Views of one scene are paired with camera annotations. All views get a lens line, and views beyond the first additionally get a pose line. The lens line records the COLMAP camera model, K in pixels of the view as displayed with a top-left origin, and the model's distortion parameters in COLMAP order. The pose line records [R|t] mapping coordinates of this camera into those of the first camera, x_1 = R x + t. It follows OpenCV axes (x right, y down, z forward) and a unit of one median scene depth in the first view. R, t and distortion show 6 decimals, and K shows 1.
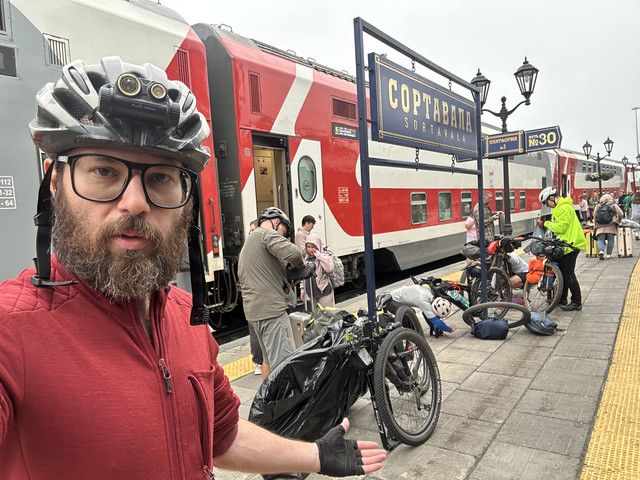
lens RADIAL K [[453.0, 0, 307.4], [0, 453.0, 247.4], [0, 0, 1]] dist [0.090692, -0.123475]
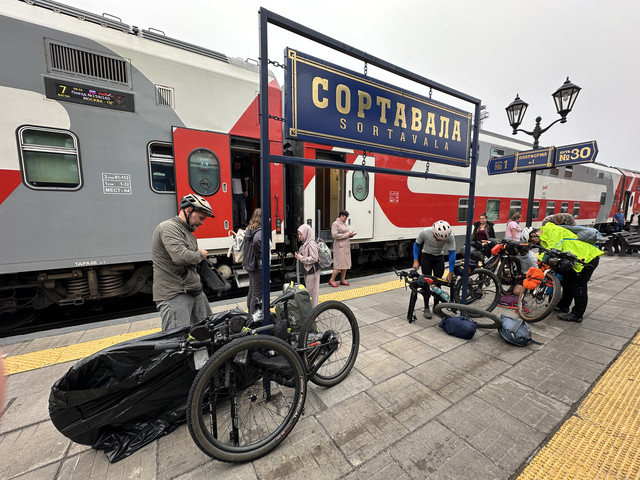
lens RADIAL K [[254.9, 0, 320.0], [0, 254.9, 240.0], [0, 0, 1]] dist [-0.002126, 0.001096]
pose [[0.926224, 0.108935, -0.360891, 0.283960], [-0.087857, 0.993354, 0.074359, -0.040389], [0.366593, -0.037166, 0.929639, 0.320153]]
